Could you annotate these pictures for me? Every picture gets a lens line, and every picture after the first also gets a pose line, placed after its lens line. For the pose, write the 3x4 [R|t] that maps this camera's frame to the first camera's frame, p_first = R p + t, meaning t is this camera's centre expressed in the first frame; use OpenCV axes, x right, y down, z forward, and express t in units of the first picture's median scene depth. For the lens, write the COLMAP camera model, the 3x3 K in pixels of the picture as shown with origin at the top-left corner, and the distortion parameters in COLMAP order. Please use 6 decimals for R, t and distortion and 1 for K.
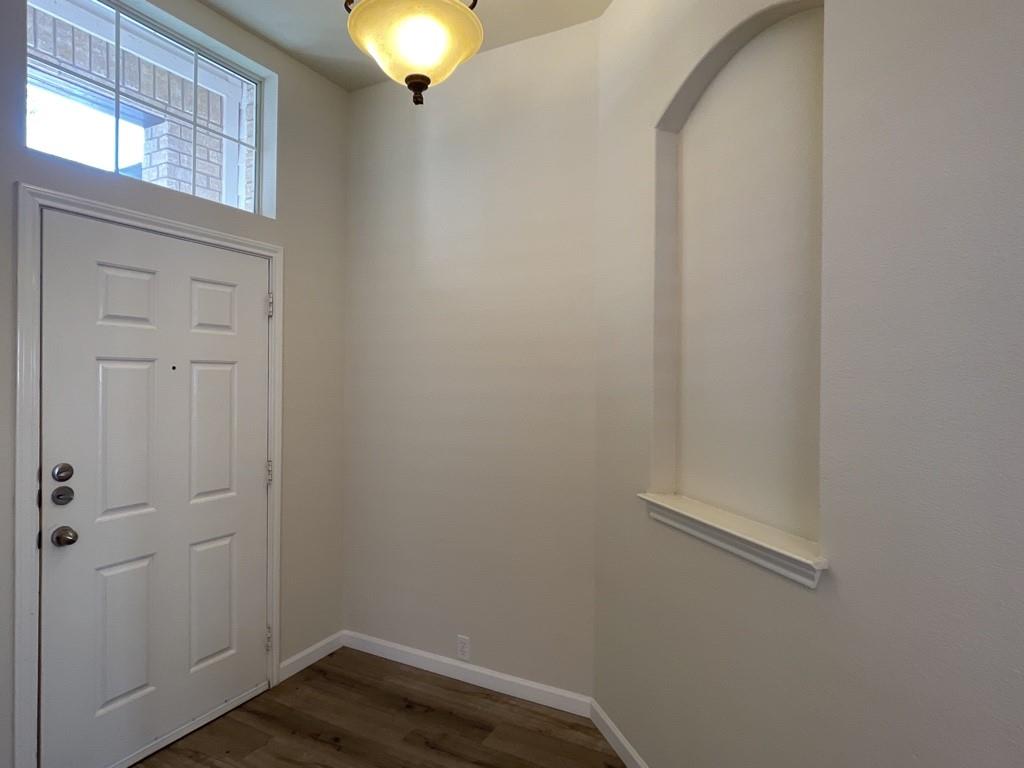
lens RADIAL K [[579.4, 0, 507.7], [0, 579.4, 382.2], [0, 0, 1]] dist [-0.003538, -0.000410]
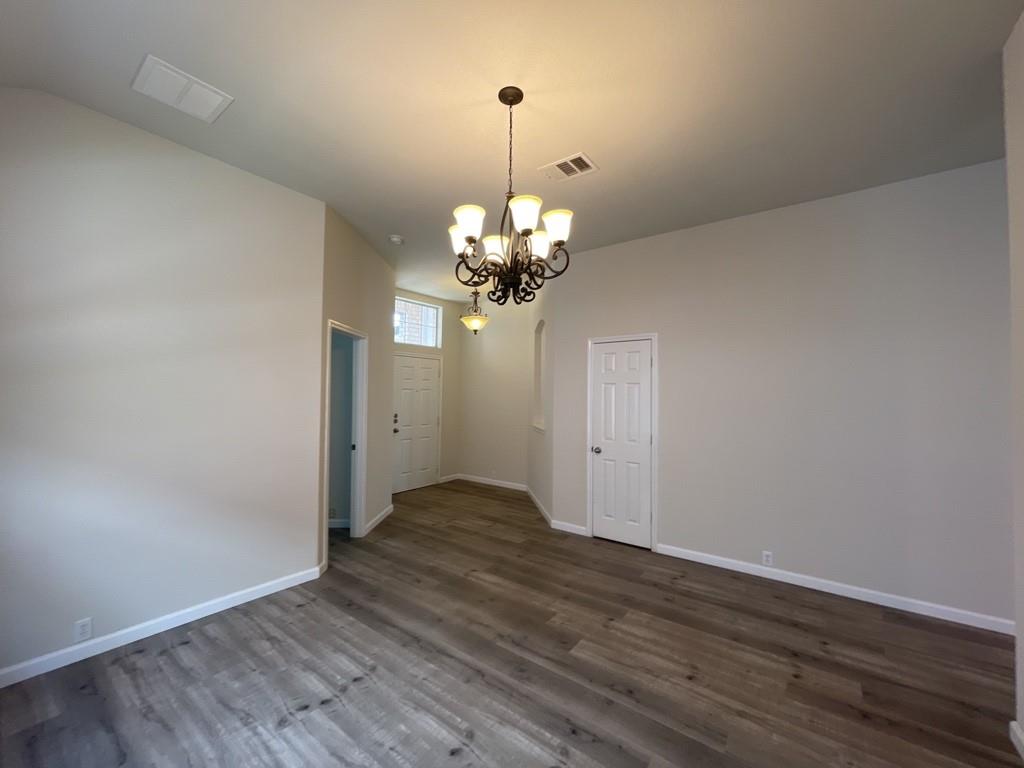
lens RADIAL K [[412.7, 0, 511.1], [0, 412.7, 384.5], [0, 0, 1]] dist [-0.003772, 0.000503]
pose [[0.987427, 0.004083, -0.158025, 0.416723], [-0.009086, 0.999480, -0.030953, 0.008024], [0.157816, 0.032000, 0.986950, -1.408904]]
